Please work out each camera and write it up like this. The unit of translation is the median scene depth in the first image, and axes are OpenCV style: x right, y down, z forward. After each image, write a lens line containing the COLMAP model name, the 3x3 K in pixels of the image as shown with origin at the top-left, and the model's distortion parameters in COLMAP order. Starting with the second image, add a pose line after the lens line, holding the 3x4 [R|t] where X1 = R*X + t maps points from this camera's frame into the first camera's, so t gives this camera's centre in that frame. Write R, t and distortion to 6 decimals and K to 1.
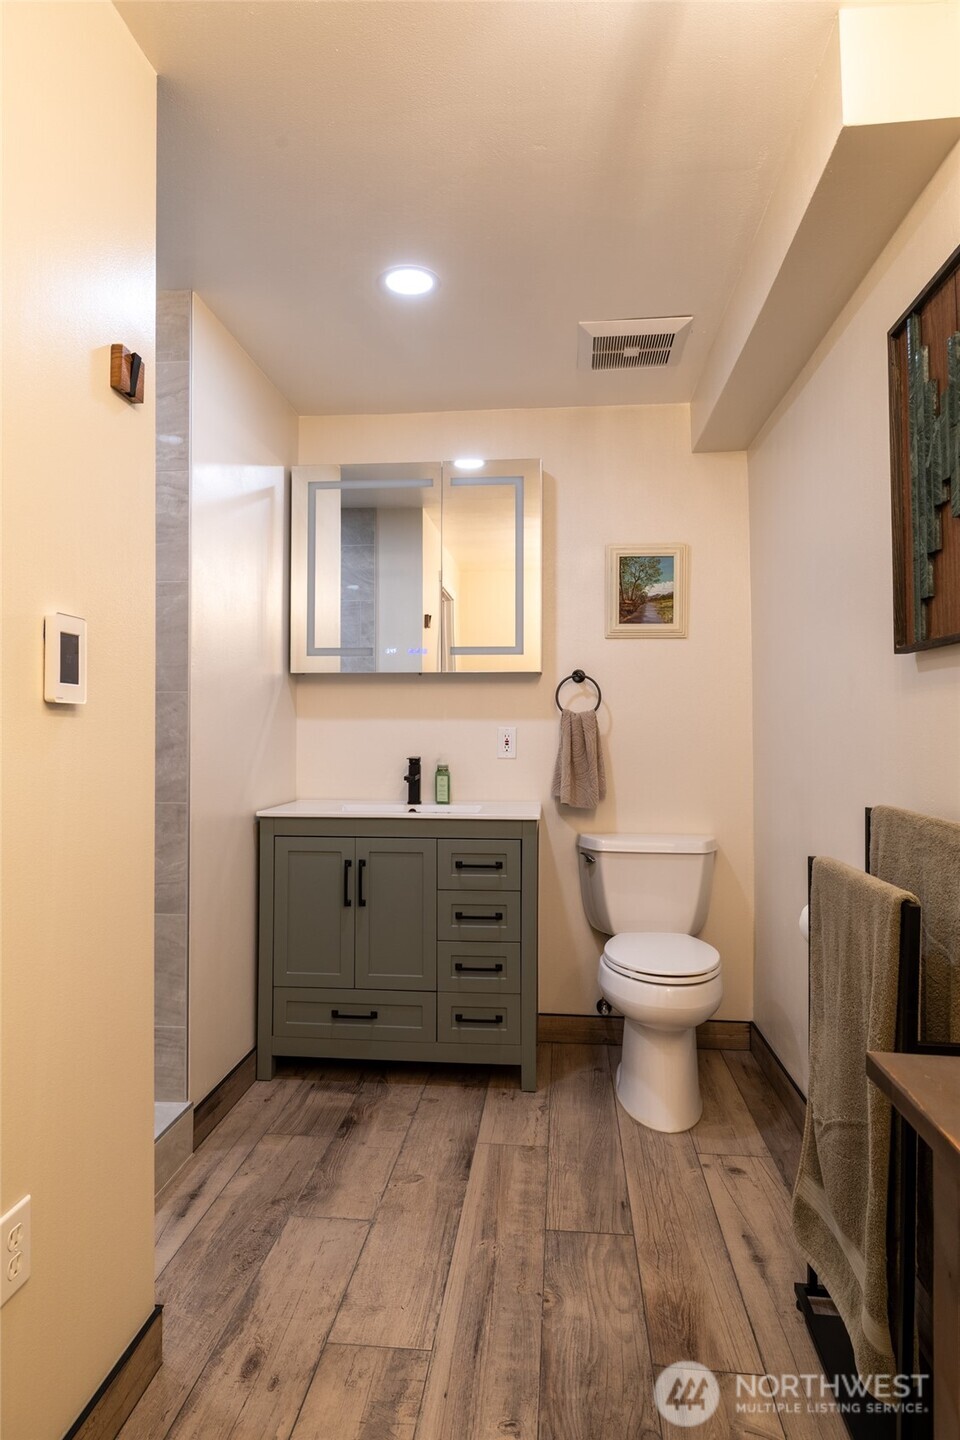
lens RADIAL K [[857.8, 0, 479.9], [0, 857.8, 721.7], [0, 0, 1]] dist [-0.002264, -0.001323]
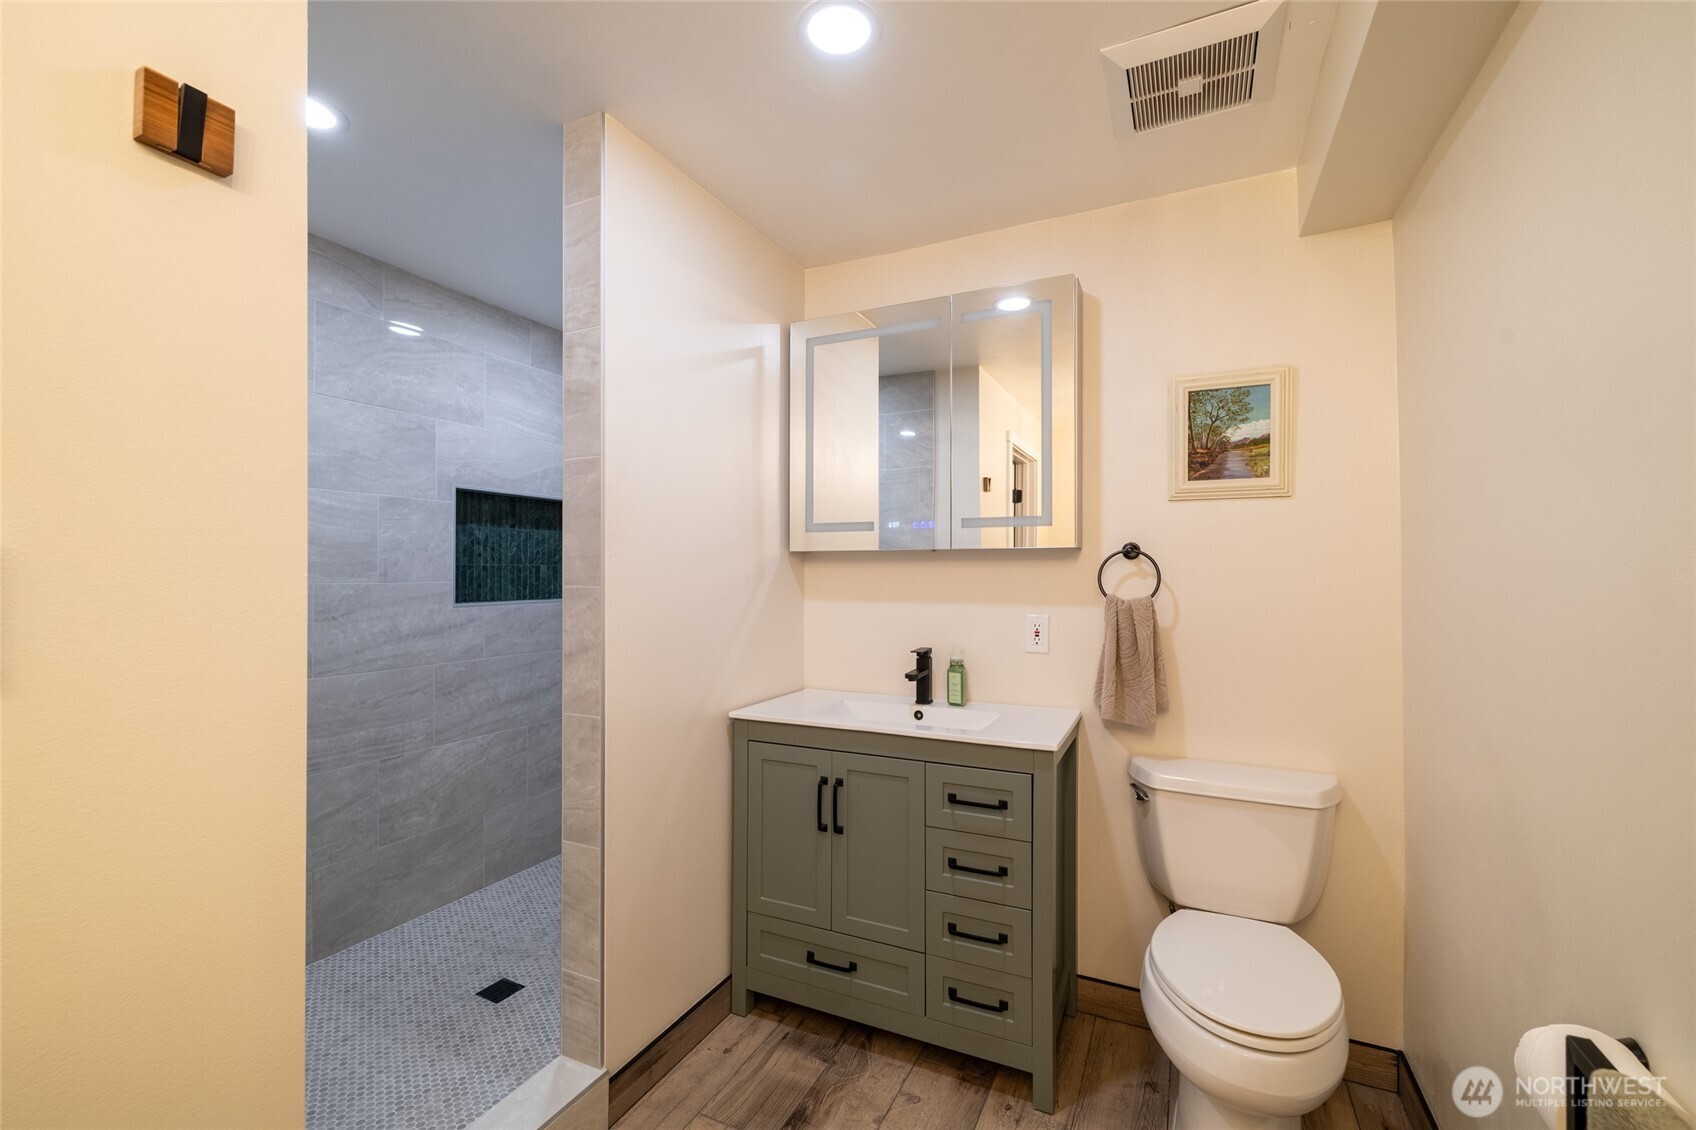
lens RADIAL K [[710.4, 0, 851.9], [0, 710.4, 570.8], [0, 0, 1]] dist [0.000050, 0.000438]
pose [[0.939173, -0.001473, -0.343442, 0.103013], [0.003165, 0.999985, 0.004367, -0.040500], [0.343431, -0.005189, 0.939164, 0.325559]]
